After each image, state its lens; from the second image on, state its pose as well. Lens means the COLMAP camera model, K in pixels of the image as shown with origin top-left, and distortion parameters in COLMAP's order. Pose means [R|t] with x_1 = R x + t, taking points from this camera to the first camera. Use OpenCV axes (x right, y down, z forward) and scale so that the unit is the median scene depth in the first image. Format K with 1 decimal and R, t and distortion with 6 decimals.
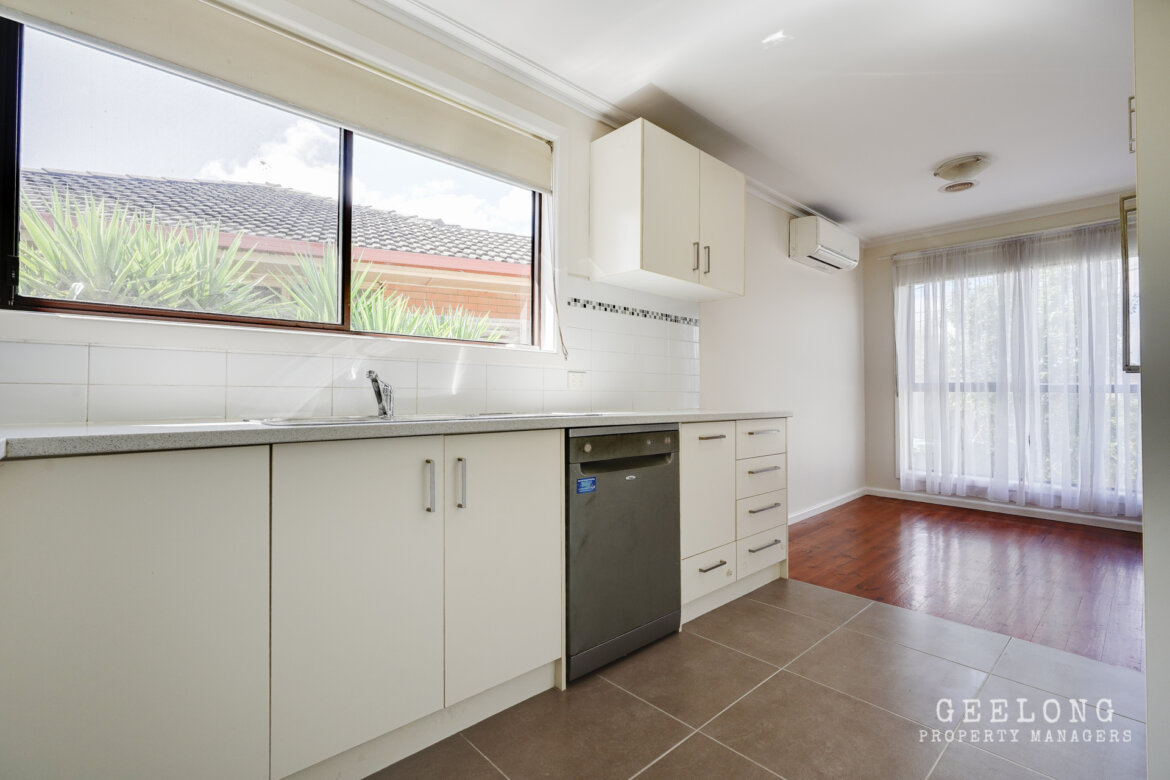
lens RADIAL K [[528.3, 0, 584.6], [0, 528.3, 391.3], [0, 0, 1]] dist [0.001042, 0.000209]
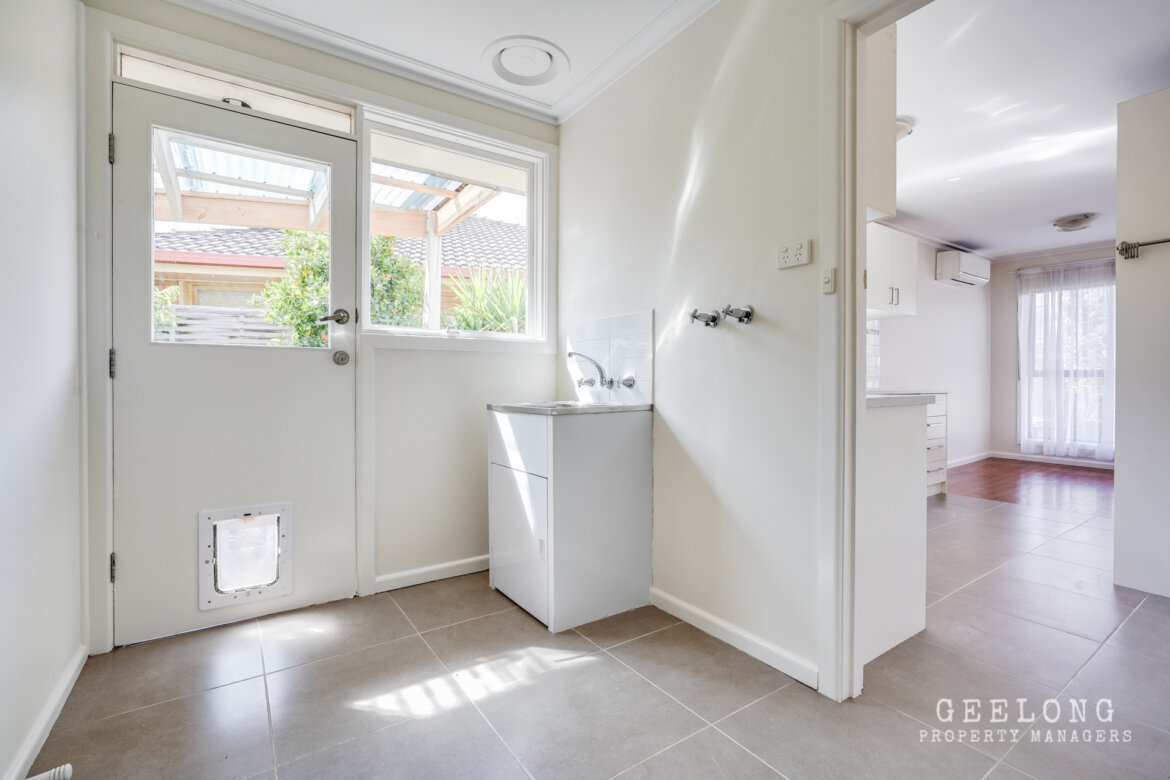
lens RADIAL K [[528.3, 0, 587.0], [0, 528.3, 386.2], [0, 0, 1]] dist [0.001042, 0.000209]
pose [[0.990037, 0.003153, -0.140775, -0.286182], [-0.000237, 0.999785, 0.020726, -0.003235], [0.140810, -0.020486, 0.989825, -0.448556]]
